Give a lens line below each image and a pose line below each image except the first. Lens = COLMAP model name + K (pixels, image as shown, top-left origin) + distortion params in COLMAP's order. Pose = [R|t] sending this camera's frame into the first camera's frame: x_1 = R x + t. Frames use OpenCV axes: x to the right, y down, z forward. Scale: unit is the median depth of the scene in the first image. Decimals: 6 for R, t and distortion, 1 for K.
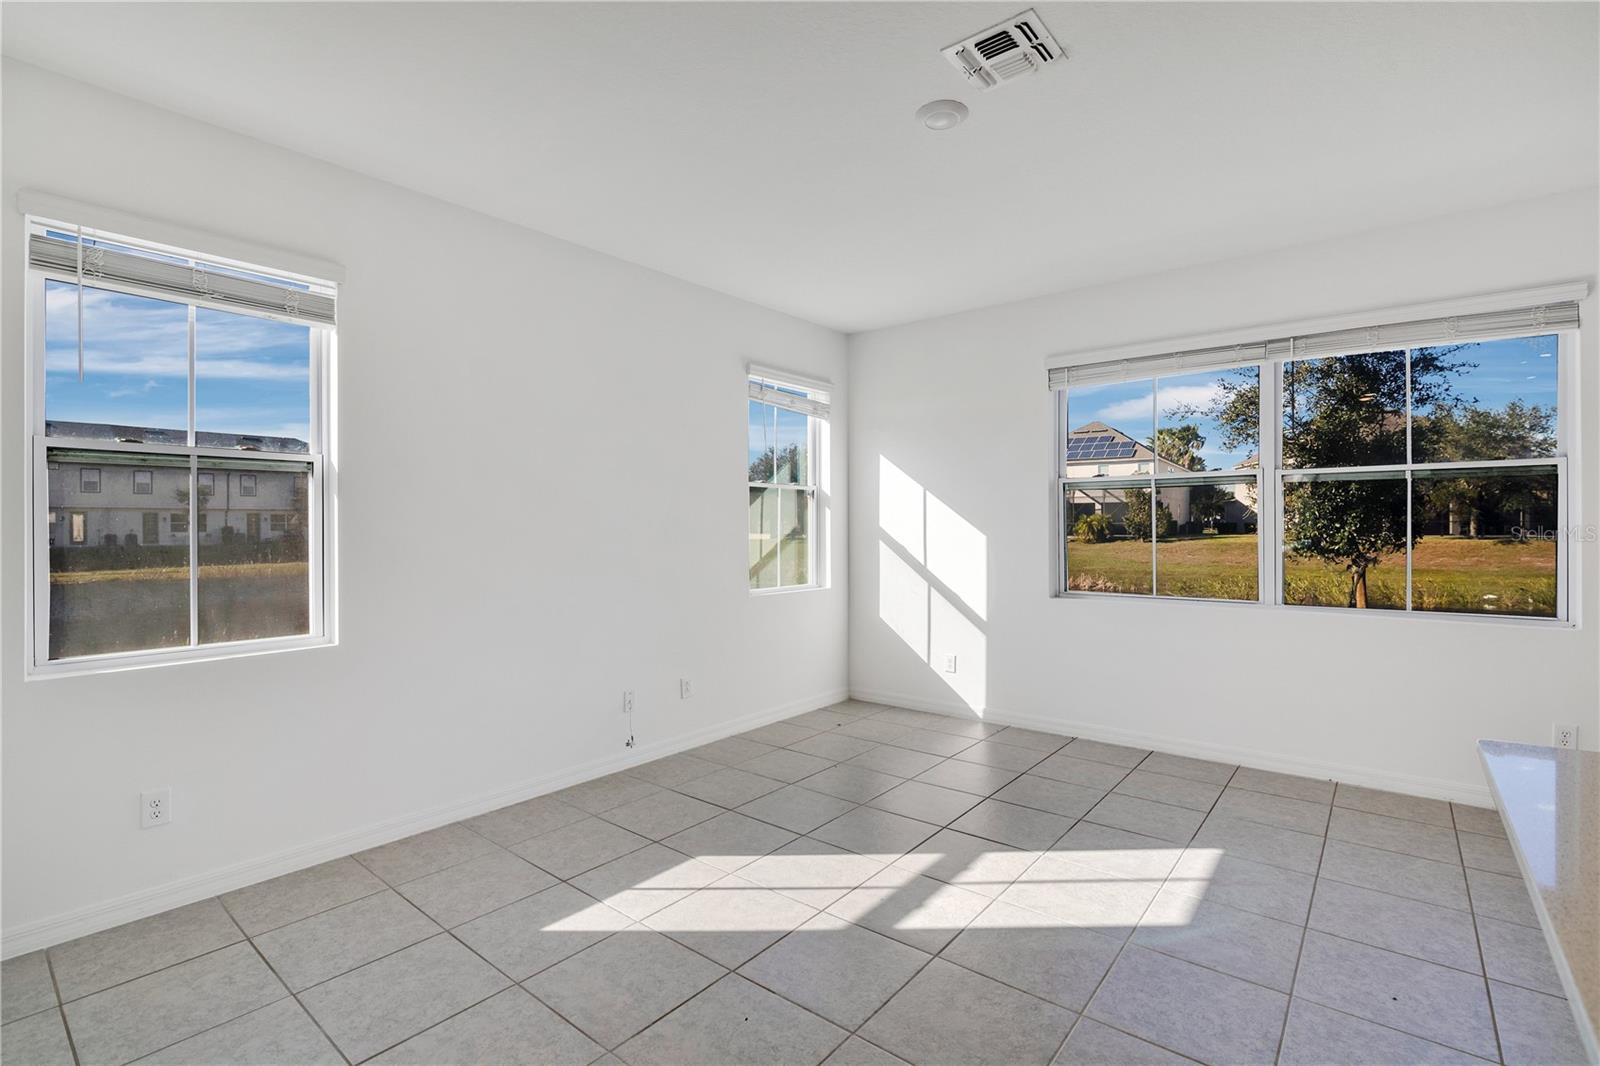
lens RADIAL K [[735.1, 0, 794.7], [0, 735.1, 537.9], [0, 0, 1]] dist [-0.017565, 0.000118]
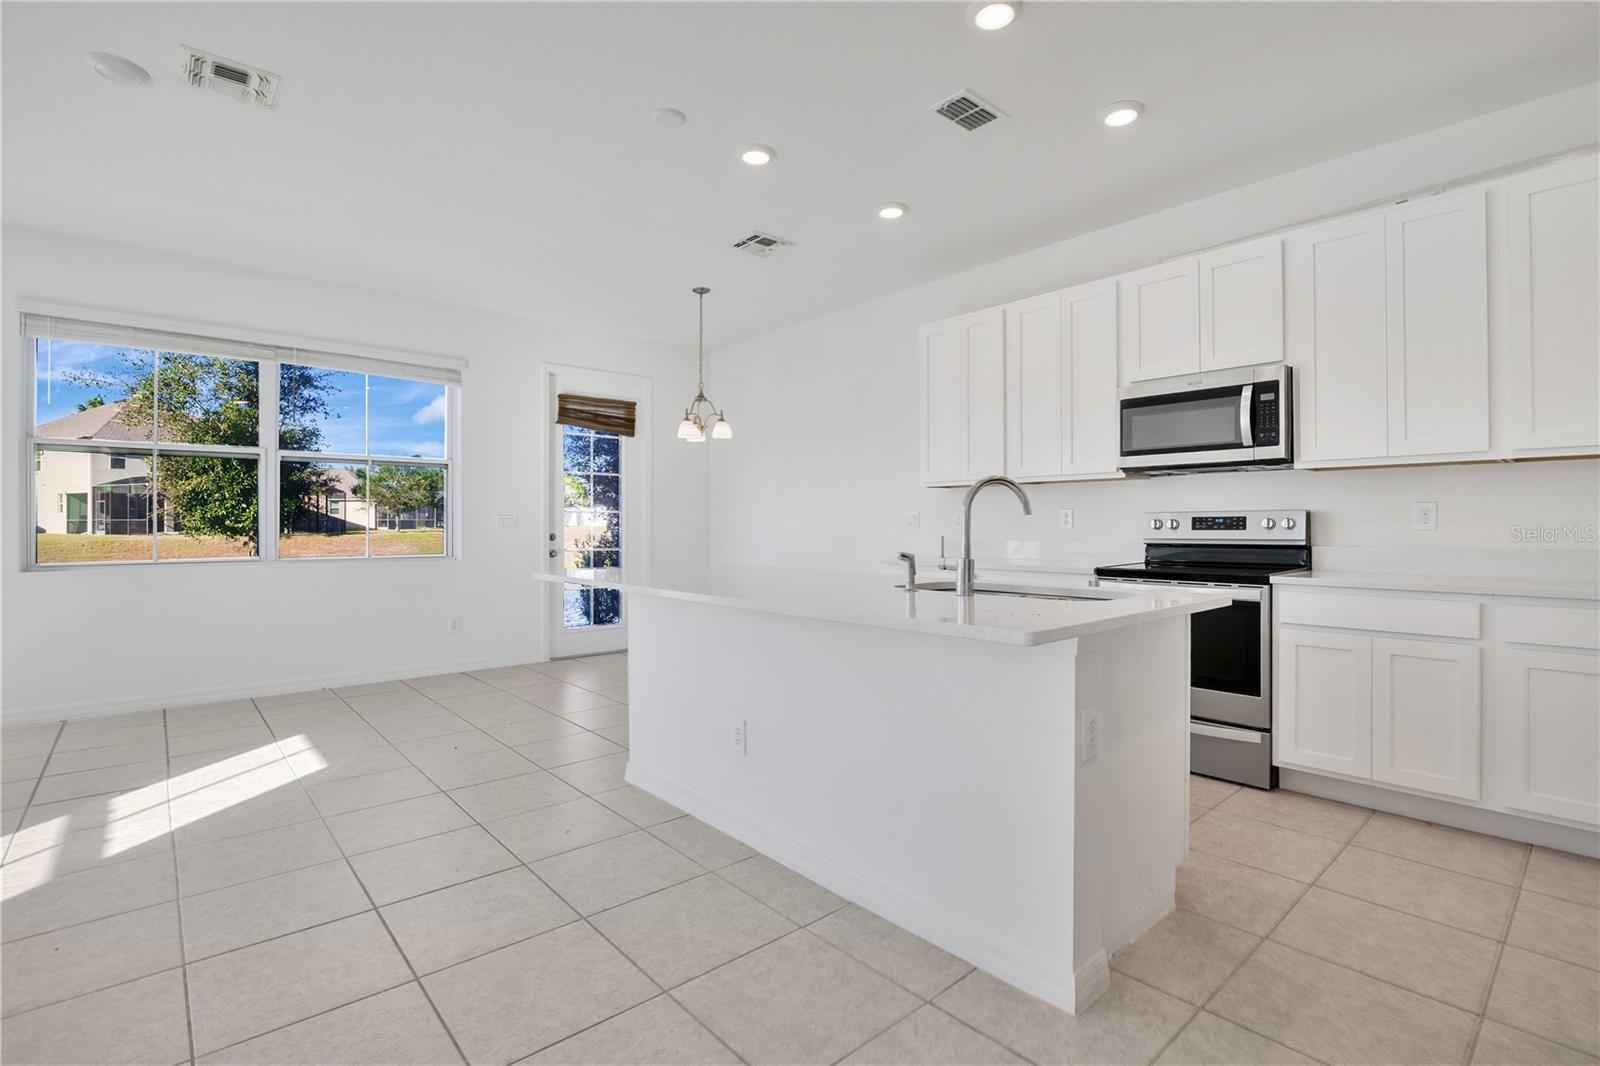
lens RADIAL K [[735.1, 0, 794.7], [0, 735.1, 537.9], [0, 0, 1]] dist [-0.017565, 0.000118]
pose [[0.153879, -0.008153, 0.988056, -0.559850], [0.009258, 0.999934, 0.006809, 0.072445], [-0.988046, 0.008100, 0.153945, -0.083485]]
